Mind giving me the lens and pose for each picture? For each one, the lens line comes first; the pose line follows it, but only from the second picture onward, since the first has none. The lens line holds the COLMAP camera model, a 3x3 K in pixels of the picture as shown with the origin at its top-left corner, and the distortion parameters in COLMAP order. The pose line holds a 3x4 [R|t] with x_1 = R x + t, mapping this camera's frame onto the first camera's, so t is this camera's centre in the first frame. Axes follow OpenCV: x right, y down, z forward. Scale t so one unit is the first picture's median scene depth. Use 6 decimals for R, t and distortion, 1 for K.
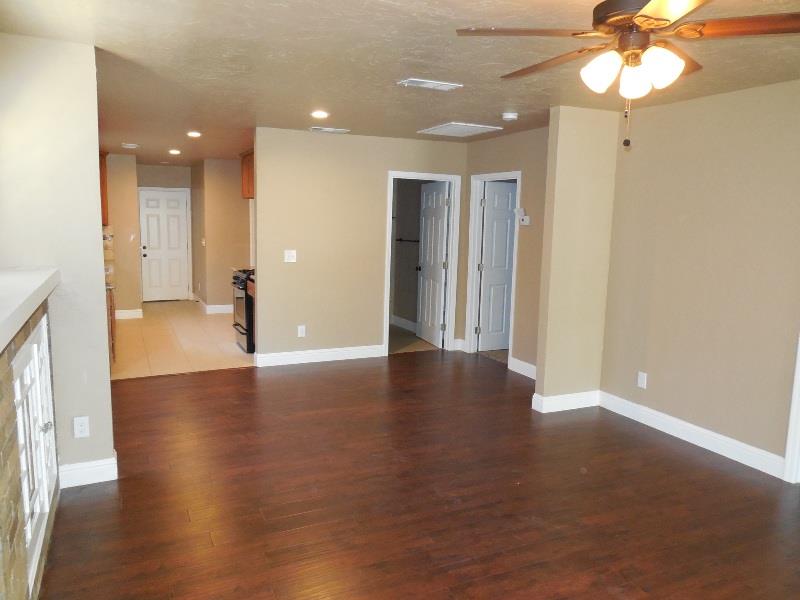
lens RADIAL K [[605.9, 0, 402.8], [0, 605.9, 301.6], [0, 0, 1]] dist [0.000534, -0.000297]
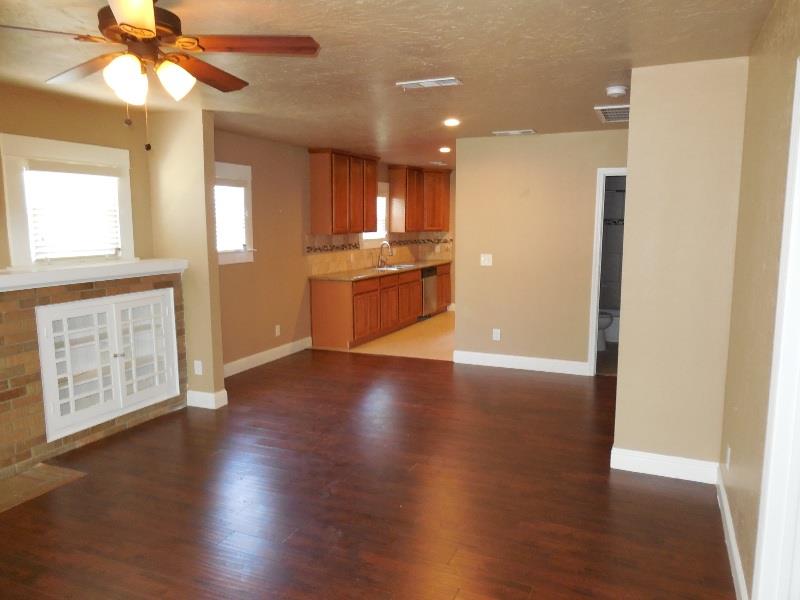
lens RADIAL K [[605.9, 0, 402.8], [0, 605.9, 301.6], [0, 0, 1]] dist [0.000534, -0.000297]
pose [[0.667898, 0.082333, -0.739685, 0.481638], [-0.090390, 0.995479, 0.029186, -0.021776], [0.738744, 0.047367, 0.672320, 0.207856]]
